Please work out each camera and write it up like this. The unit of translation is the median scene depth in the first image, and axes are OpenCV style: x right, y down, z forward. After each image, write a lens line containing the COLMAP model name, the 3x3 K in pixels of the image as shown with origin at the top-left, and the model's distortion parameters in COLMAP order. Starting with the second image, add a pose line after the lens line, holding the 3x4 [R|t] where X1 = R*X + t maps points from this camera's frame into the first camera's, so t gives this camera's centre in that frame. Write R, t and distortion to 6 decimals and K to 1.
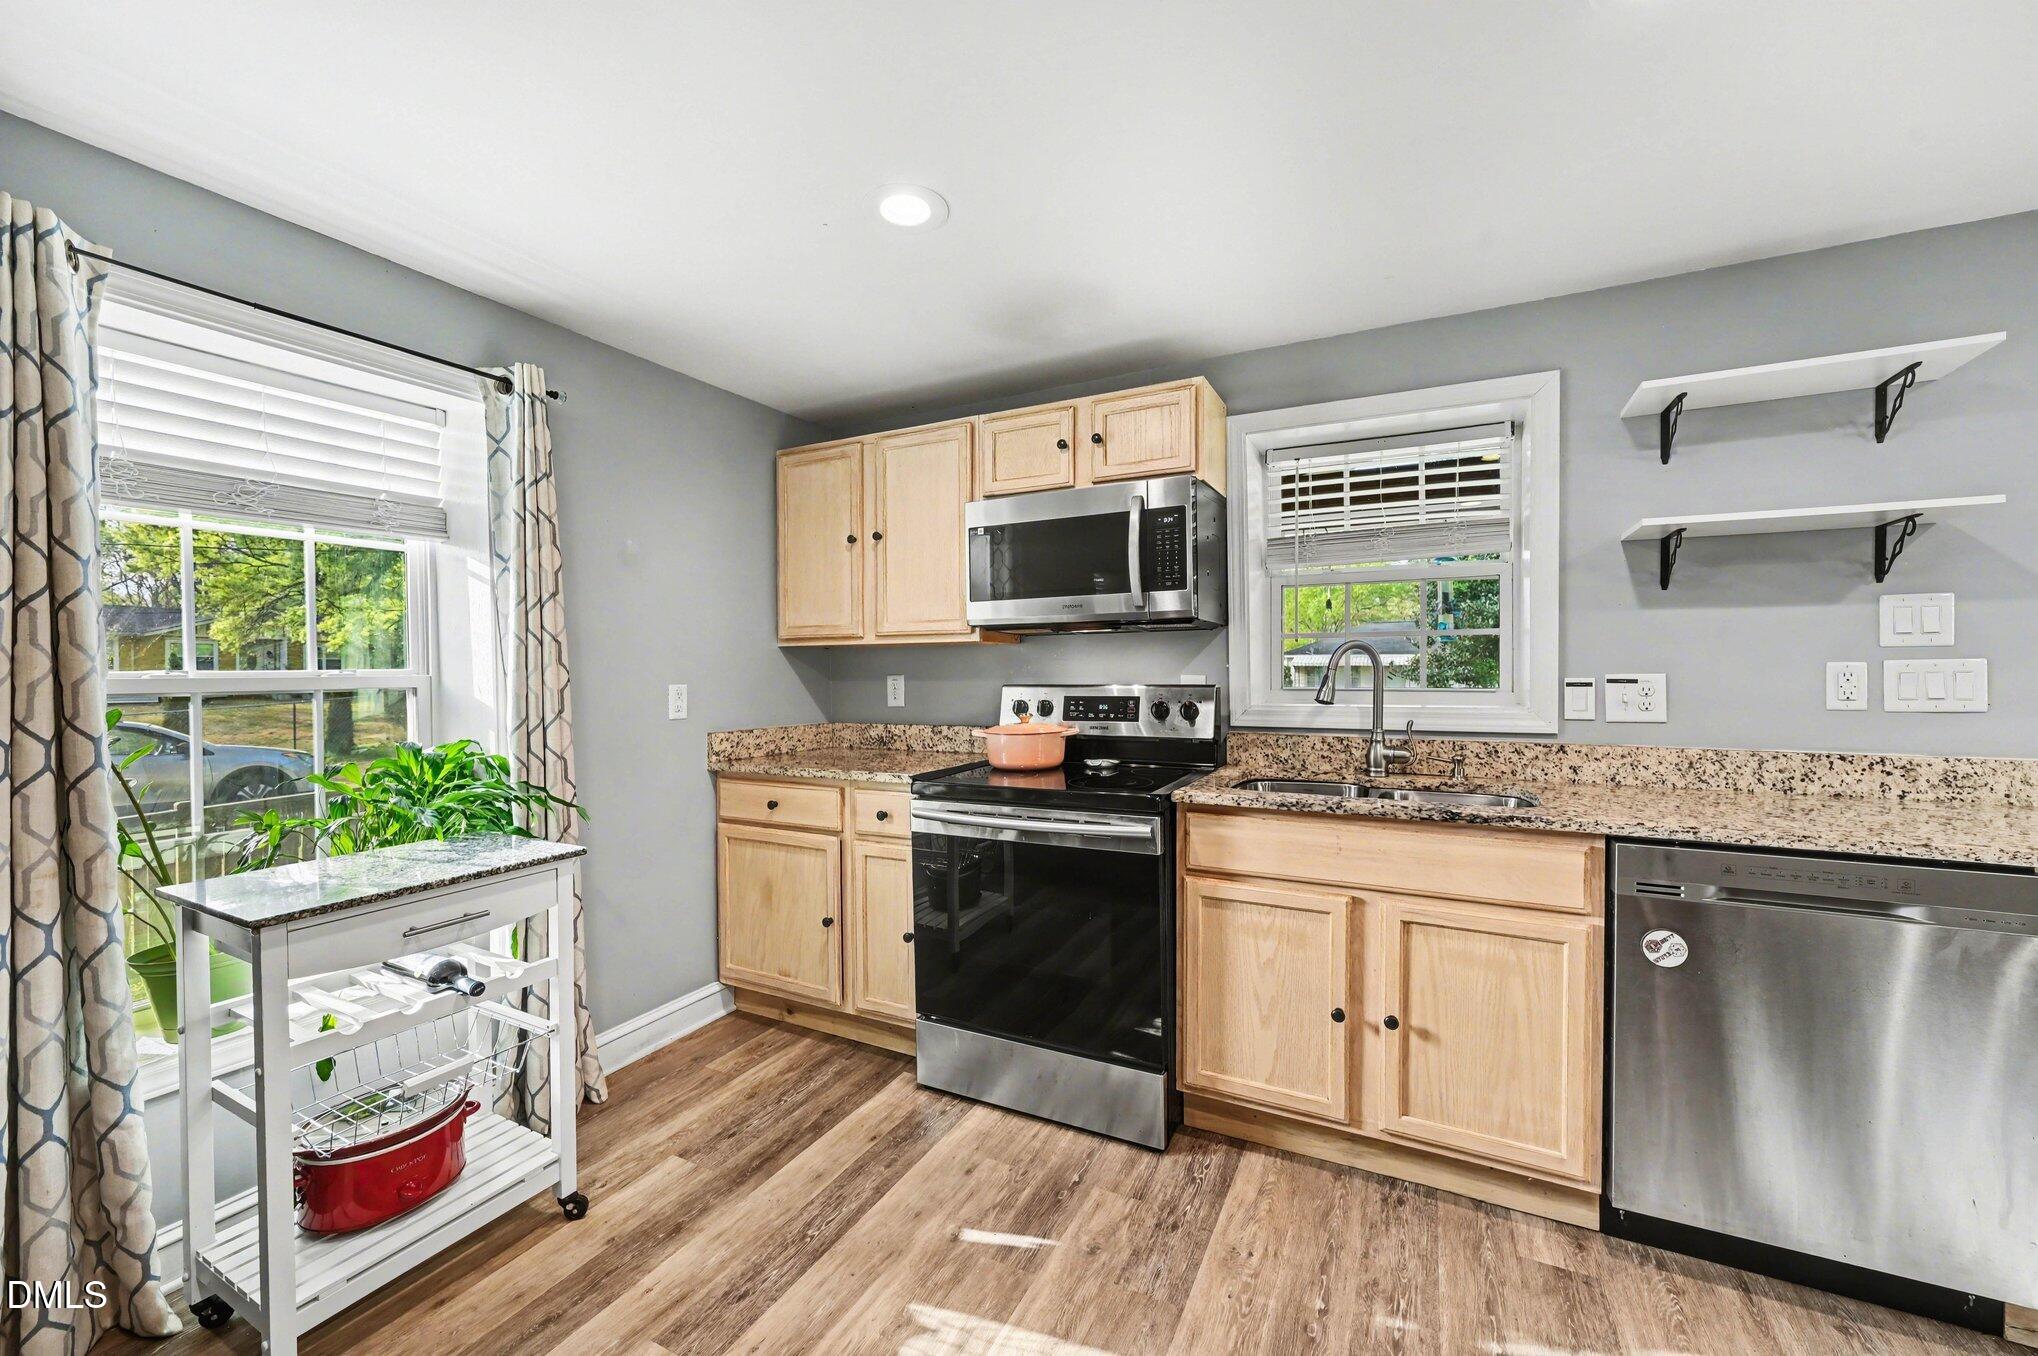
lens RADIAL K [[802.3, 0, 1012.8], [0, 802.3, 678.0], [0, 0, 1]] dist [-0.002866, 0.000039]
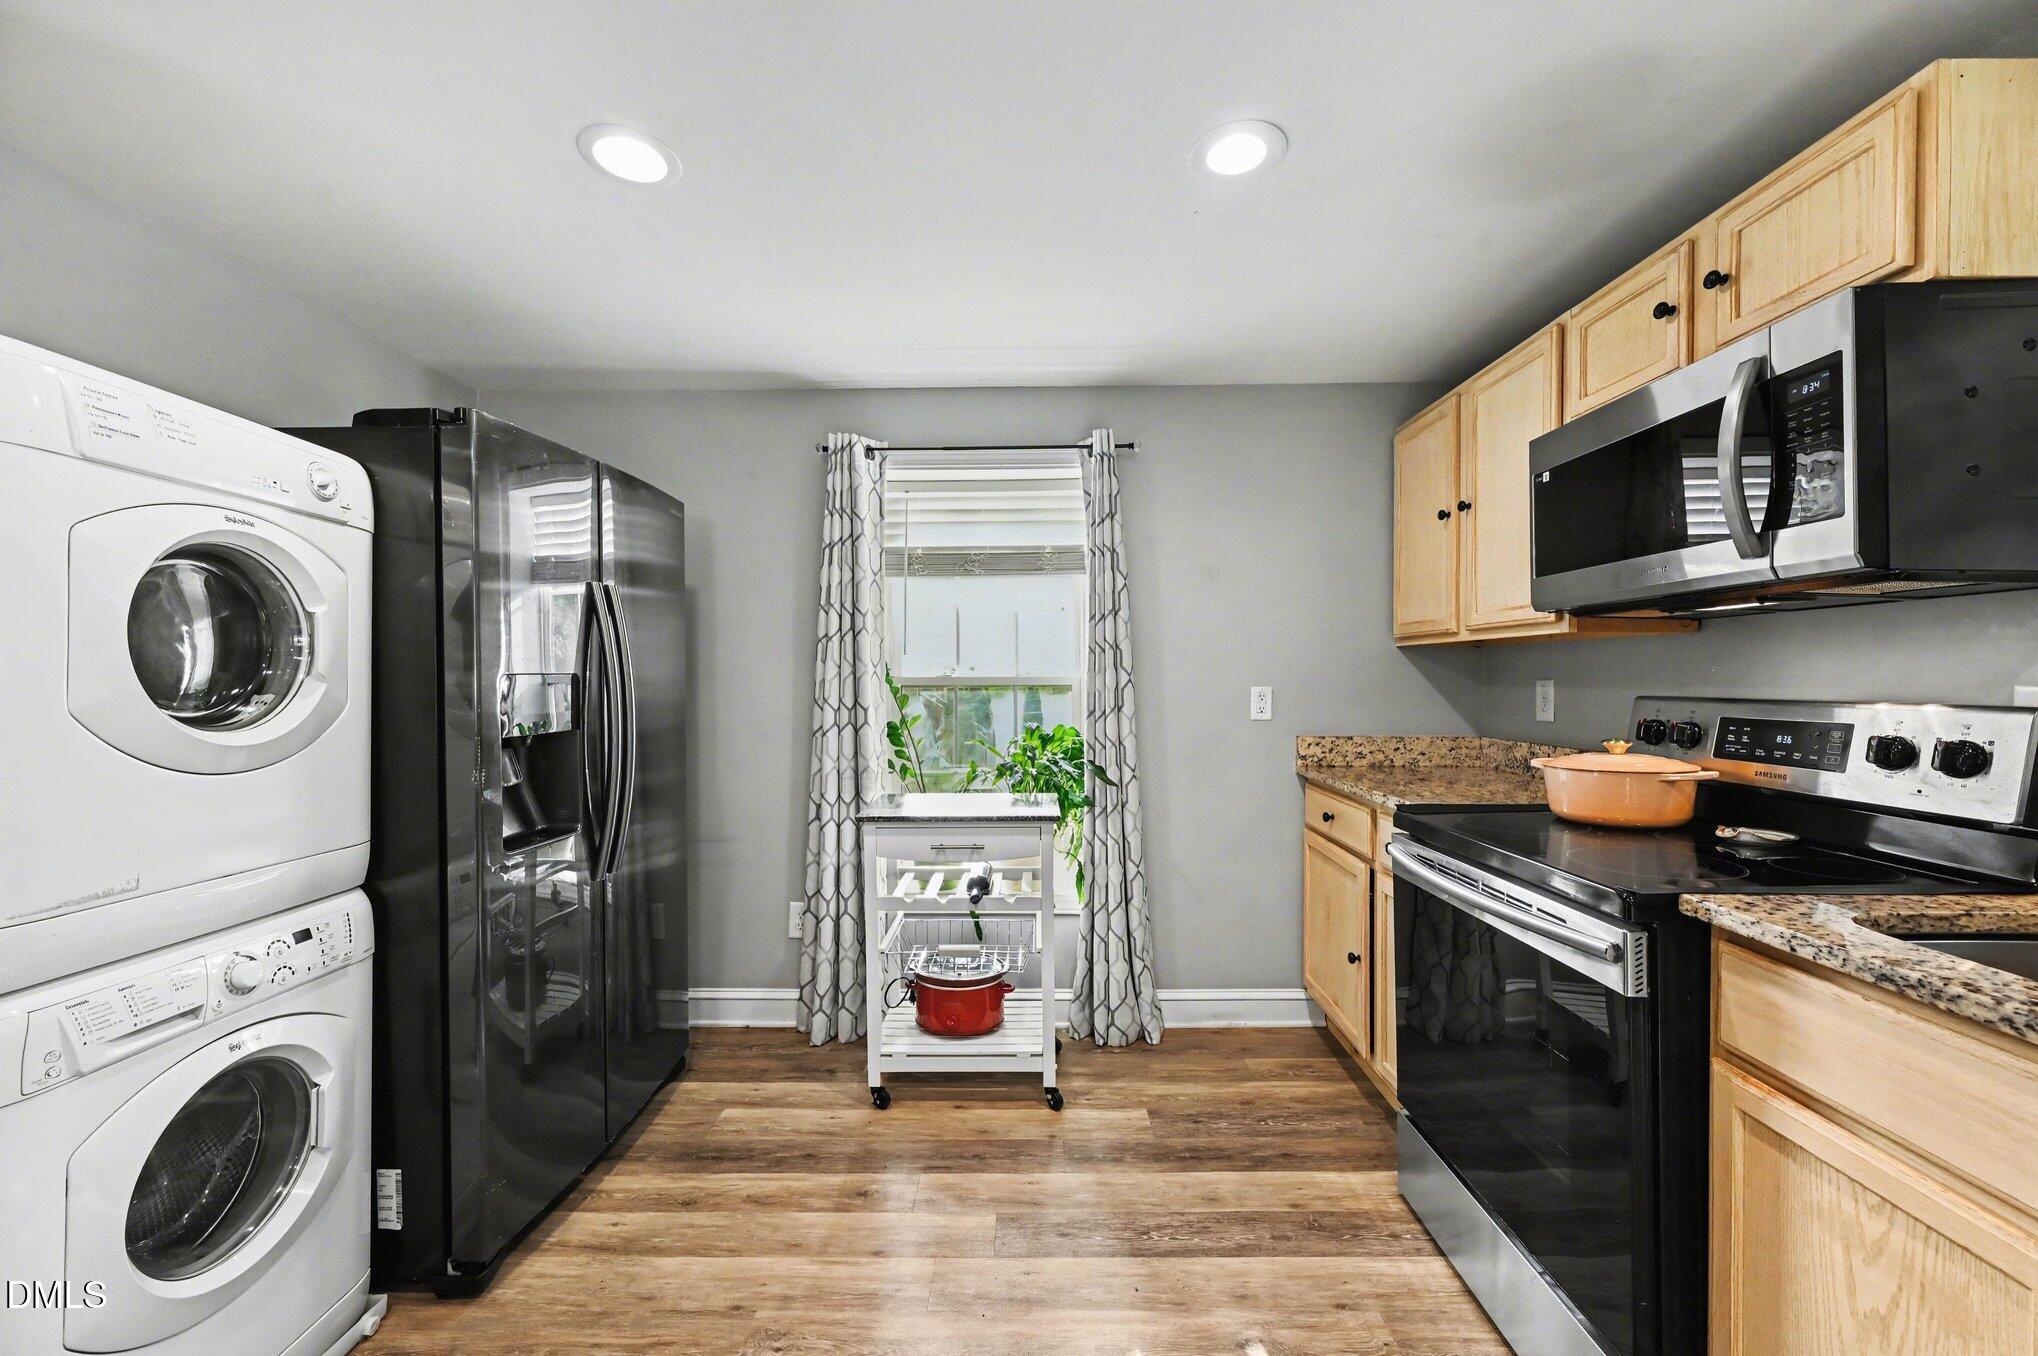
lens RADIAL K [[802.3, 0, 1029.2], [0, 802.3, 677.7], [0, 0, 1]] dist [-0.002866, 0.000039]
pose [[0.444811, 0.008172, -0.895587, 0.499506], [-0.009767, 0.999943, 0.004273, -0.006040], [0.895571, 0.006847, 0.444865, 0.358823]]
